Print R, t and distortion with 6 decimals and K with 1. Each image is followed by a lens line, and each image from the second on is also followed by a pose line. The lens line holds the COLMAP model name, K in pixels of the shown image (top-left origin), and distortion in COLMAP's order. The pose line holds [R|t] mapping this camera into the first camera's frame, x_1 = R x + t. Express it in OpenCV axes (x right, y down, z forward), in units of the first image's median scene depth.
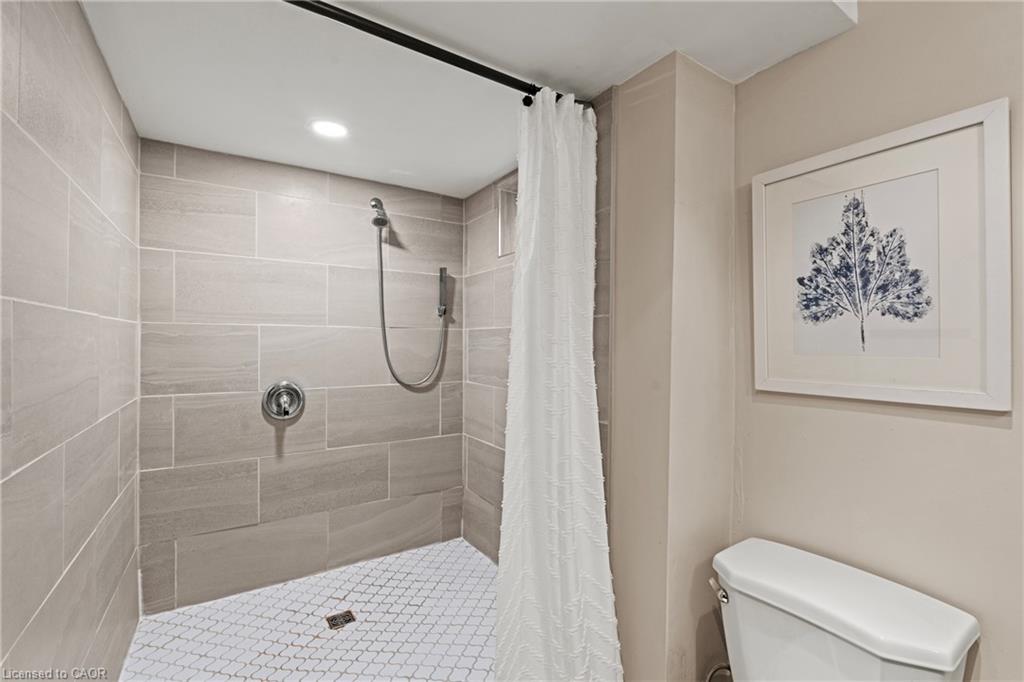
lens RADIAL K [[447.3, 0, 513.8], [0, 447.3, 341.7], [0, 0, 1]] dist [-0.004512, -0.000138]
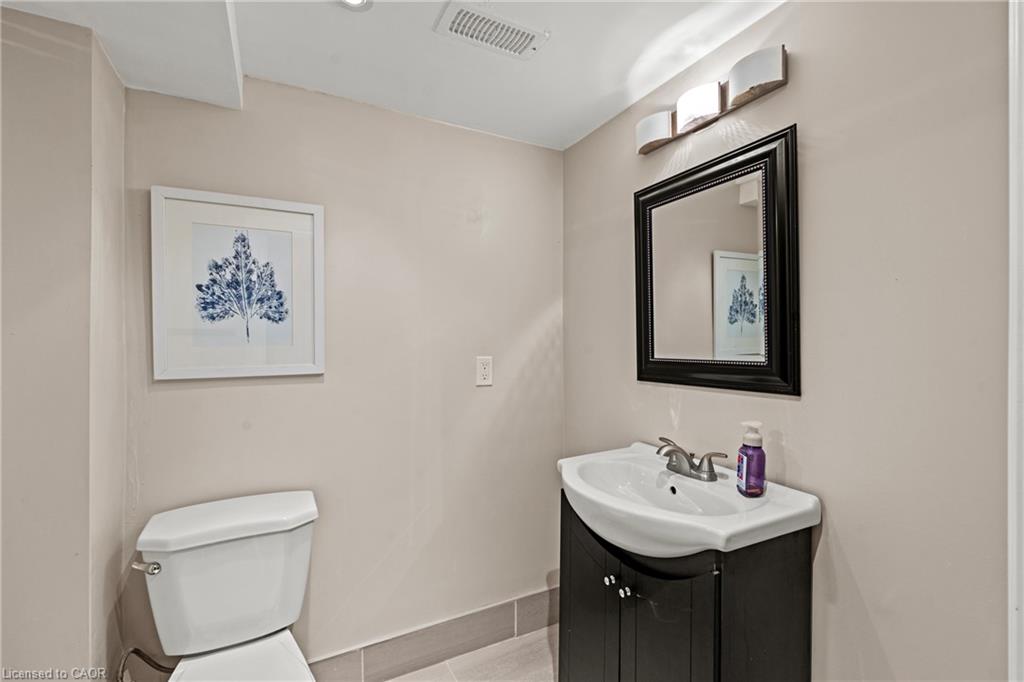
lens RADIAL K [[447.3, 0, 510.8], [0, 447.3, 338.4], [0, 0, 1]] dist [-0.004512, -0.000138]
pose [[0.095820, -0.000869, 0.995398, -0.544126], [0.003114, 0.999995, 0.000573, 0.008401], [-0.995394, 0.003045, 0.095822, 0.025134]]
